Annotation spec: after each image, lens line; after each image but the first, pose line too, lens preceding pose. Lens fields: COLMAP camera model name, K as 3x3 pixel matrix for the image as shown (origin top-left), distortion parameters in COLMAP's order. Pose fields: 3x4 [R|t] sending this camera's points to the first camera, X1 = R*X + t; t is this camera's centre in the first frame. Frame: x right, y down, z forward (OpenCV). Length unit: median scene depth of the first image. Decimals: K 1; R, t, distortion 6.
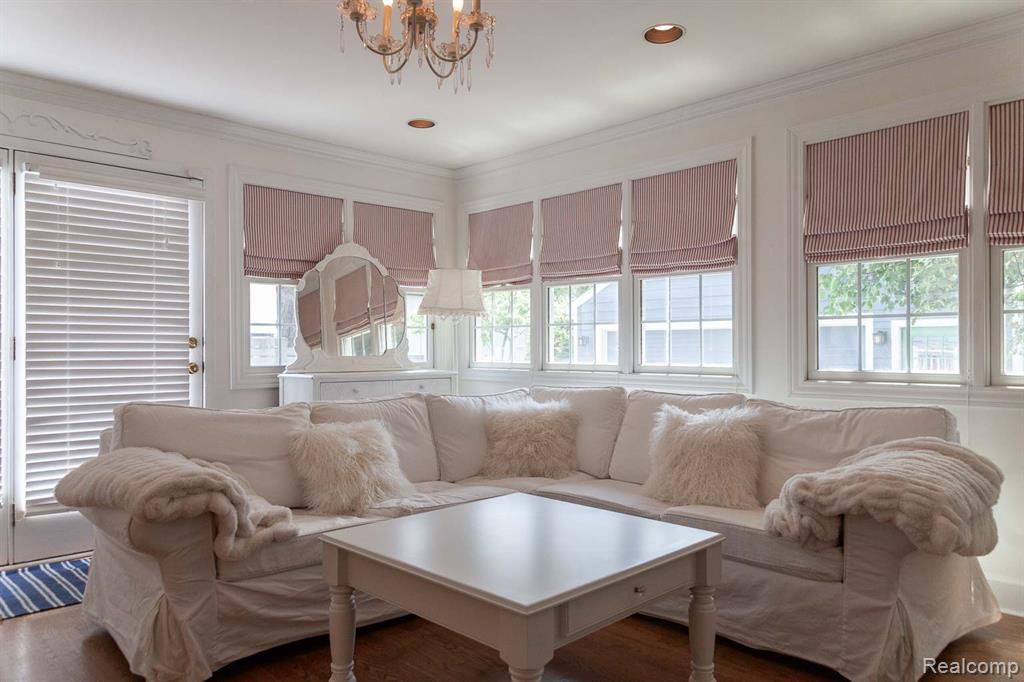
lens RADIAL K [[714.4, 0, 512.0], [0, 714.4, 343.8], [0, 0, 1]] dist [0.010740, 0.000258]
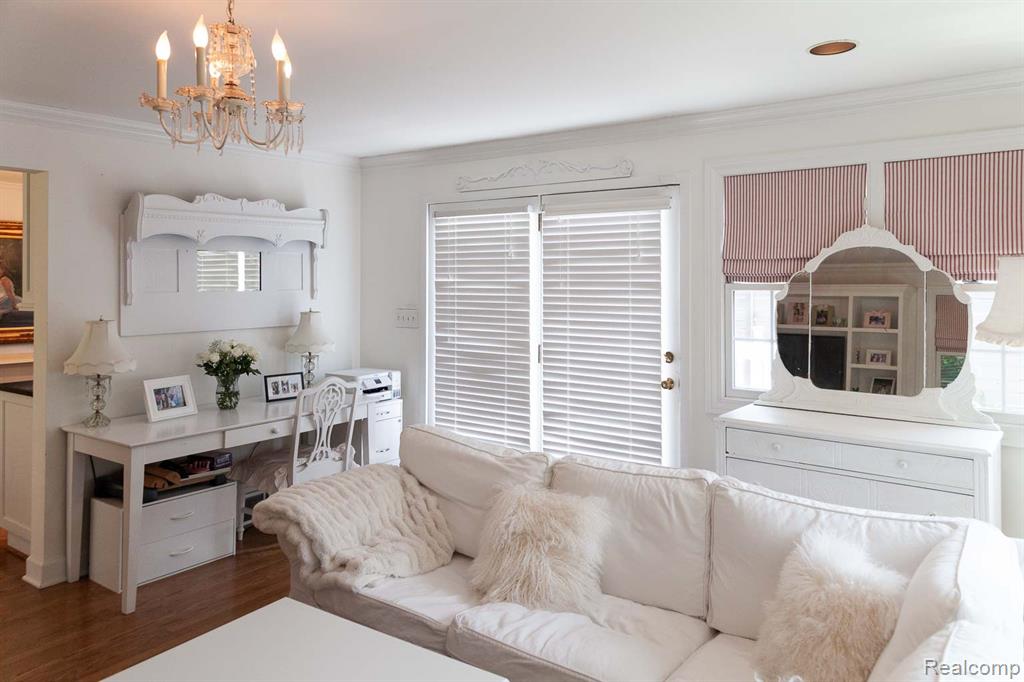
lens RADIAL K [[714.4, 0, 524.3], [0, 714.4, 284.5], [0, 0, 1]] dist [0.010740, 0.000258]
pose [[0.191767, -0.002114, -0.981438, 0.458785], [-0.004520, 0.999985, -0.003037, -0.096101], [0.981430, 0.005019, 0.191754, 0.637730]]
